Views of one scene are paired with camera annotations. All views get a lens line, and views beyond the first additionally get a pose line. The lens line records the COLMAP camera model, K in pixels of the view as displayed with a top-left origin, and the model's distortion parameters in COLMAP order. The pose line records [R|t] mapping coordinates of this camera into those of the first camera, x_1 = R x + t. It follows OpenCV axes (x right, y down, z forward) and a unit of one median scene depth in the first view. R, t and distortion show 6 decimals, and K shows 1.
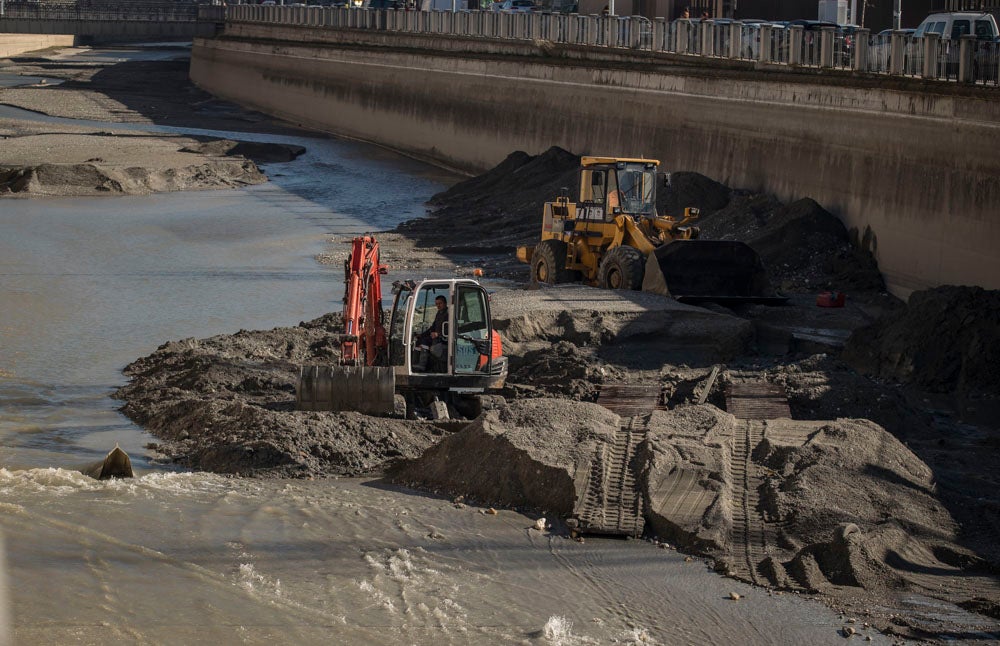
lens RADIAL K [[4908.6, 0, 500.0], [0, 4908.6, 323.0], [0, 0, 1]] dist [0.356352, -1.577427]
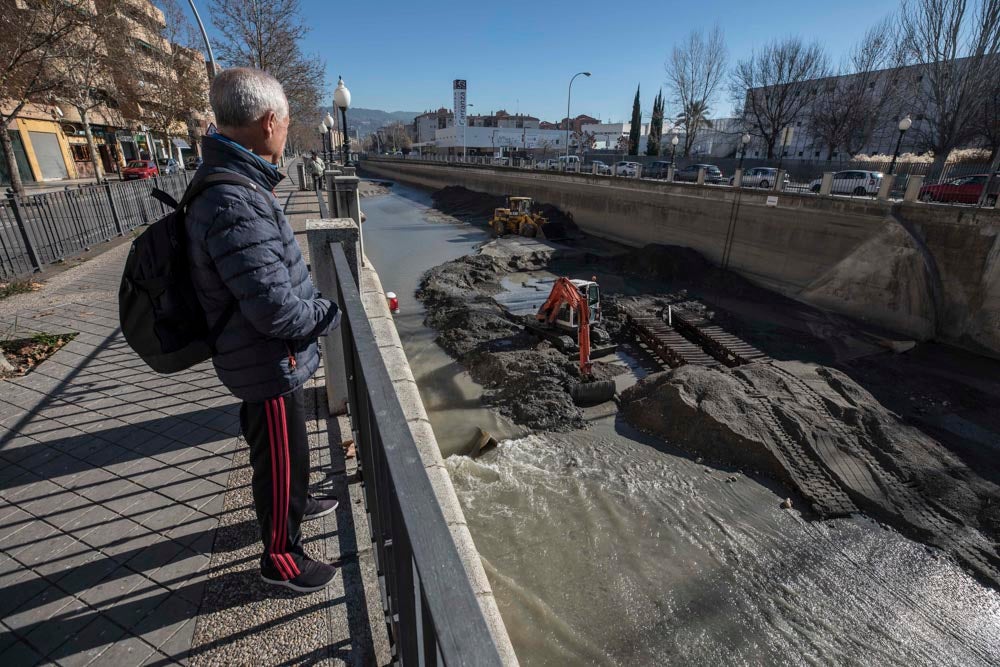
lens RADIAL K [[454.8, 0, 500.0], [0, 454.8, 333.5], [0, 0, 1]] dist [-0.043949, 0.013945]
pose [[0.966169, -0.100416, 0.237560, -0.081263], [0.021431, 0.949164, 0.314050, -0.043413], [-0.257019, -0.298334, 0.919205, 0.647198]]
